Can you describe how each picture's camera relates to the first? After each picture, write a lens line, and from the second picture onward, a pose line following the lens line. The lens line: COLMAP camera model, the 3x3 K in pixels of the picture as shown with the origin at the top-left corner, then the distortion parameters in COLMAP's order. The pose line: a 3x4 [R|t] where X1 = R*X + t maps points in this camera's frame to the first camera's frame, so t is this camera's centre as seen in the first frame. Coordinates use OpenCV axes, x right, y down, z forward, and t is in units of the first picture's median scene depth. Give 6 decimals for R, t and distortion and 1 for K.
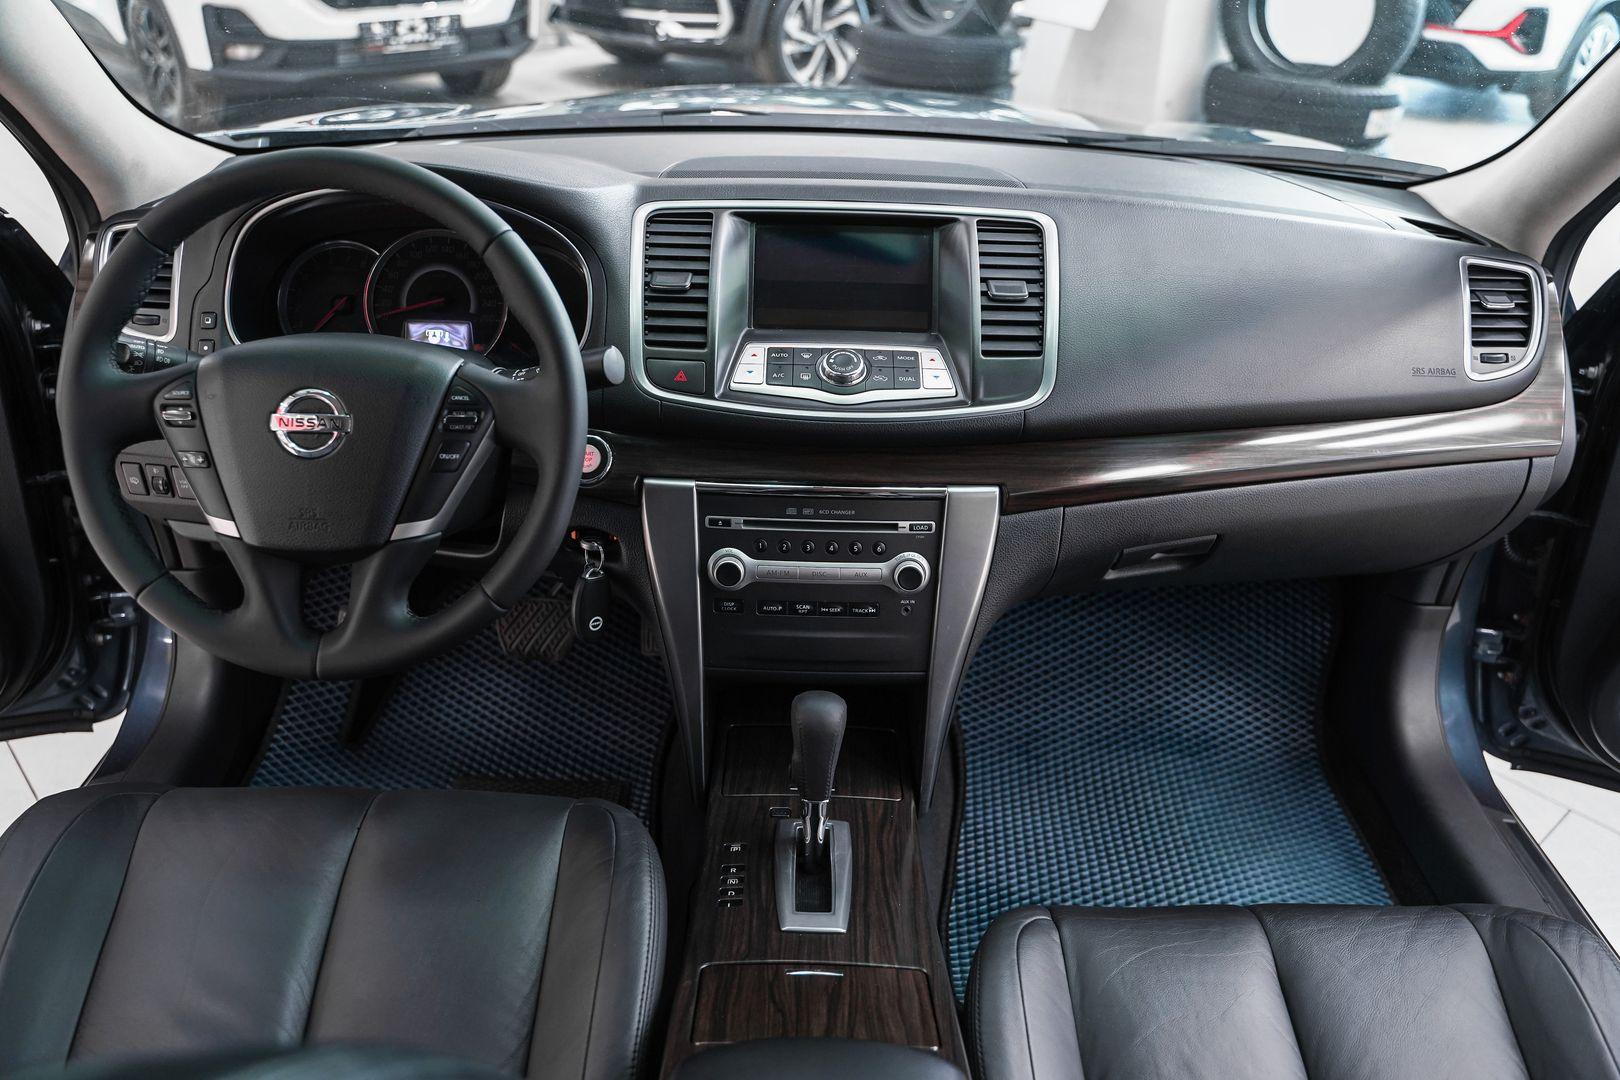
lens RADIAL K [[1327.2, 0, 810.0], [0, 1327.2, 540.0], [0, 0, 1]] dist [-0.135077, 0.122591]
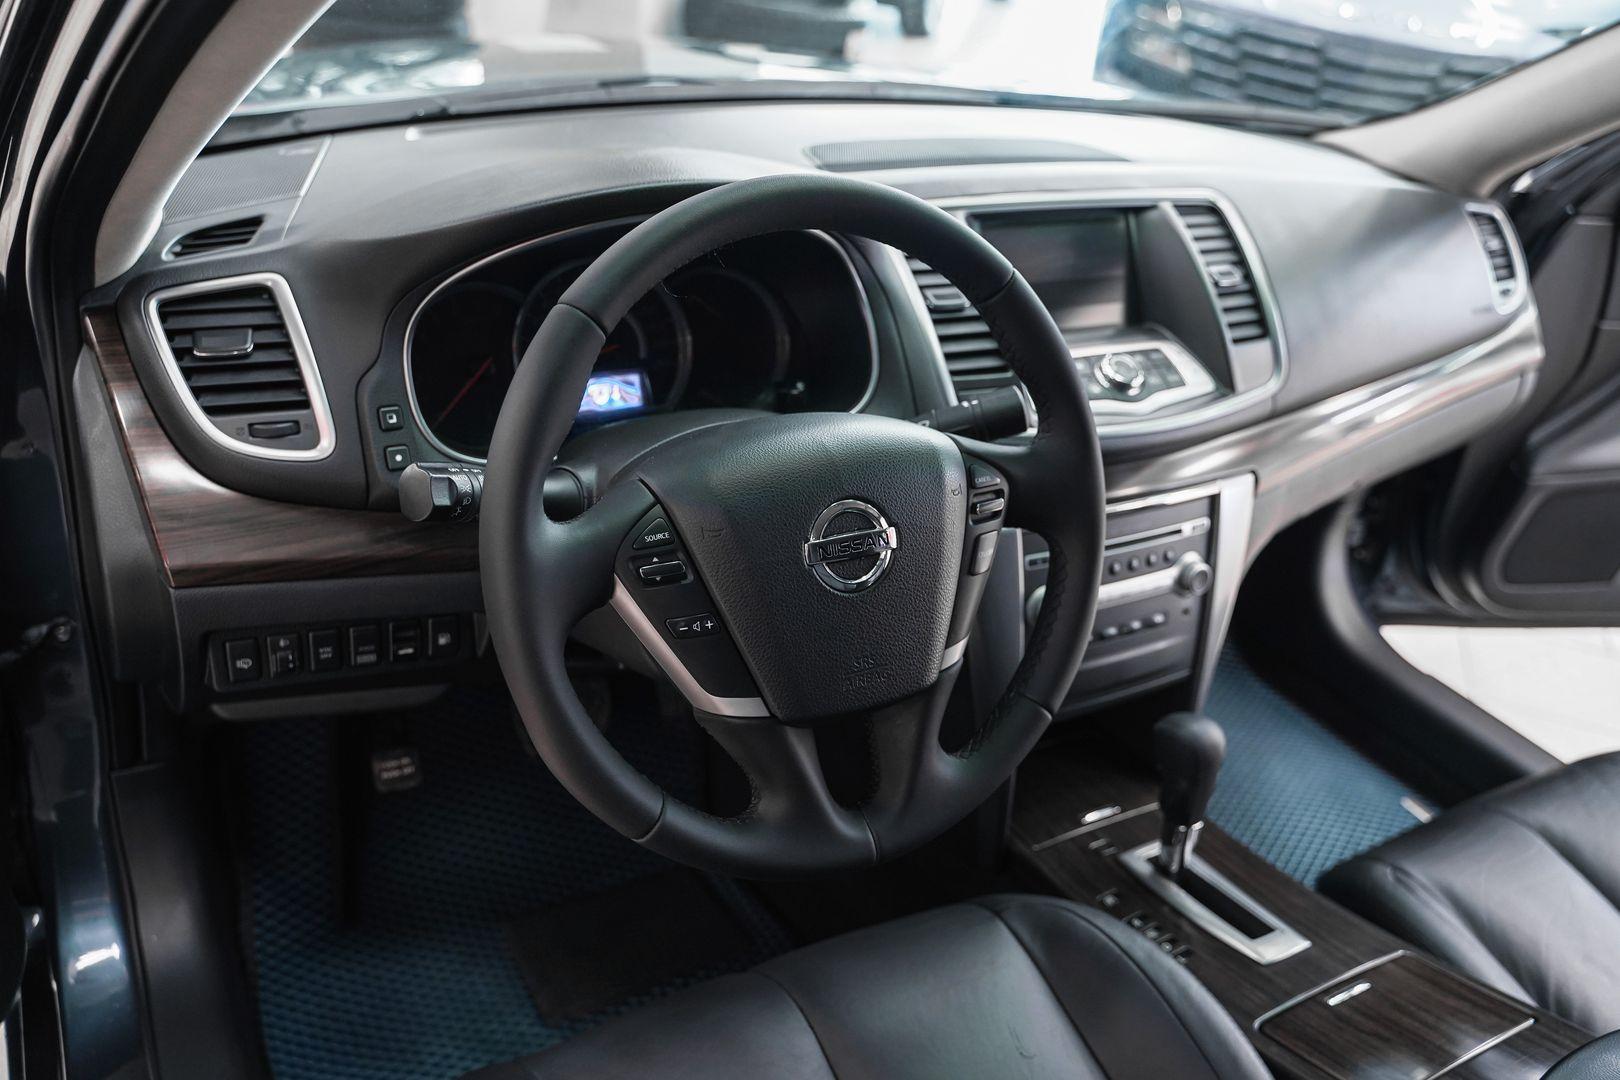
lens RADIAL K [[1327.2, 0, 810.0], [0, 1327.2, 540.0], [0, 0, 1]] dist [-0.135077, 0.122591]
pose [[0.868553, -0.185390, 0.459616, -0.594586], [0.158581, 0.982603, 0.096666, -0.134808], [-0.469541, -0.011073, 0.882841, 0.271104]]
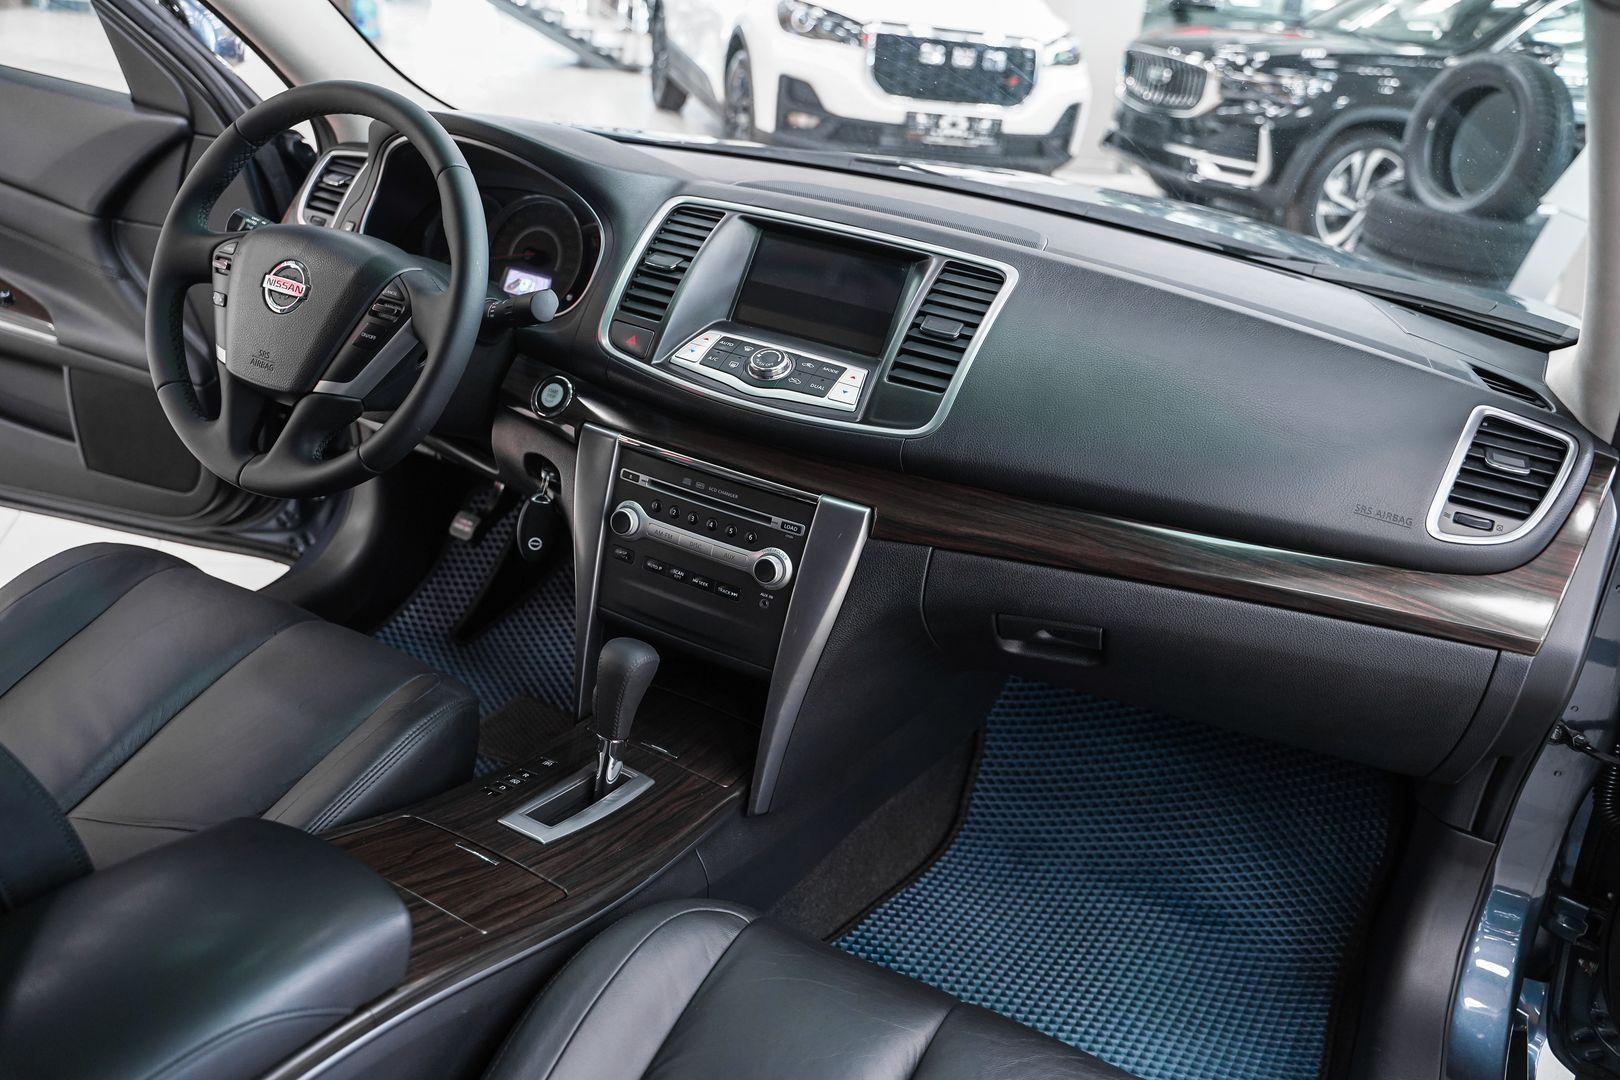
lens RADIAL K [[1327.2, 0, 810.0], [0, 1327.2, 540.0], [0, 0, 1]] dist [-0.135077, 0.122591]
pose [[0.881883, 0.257637, -0.394849, 0.493374], [-0.294840, 0.954889, -0.035455, 0.031283], [0.367903, 0.147684, 0.918062, 0.053677]]
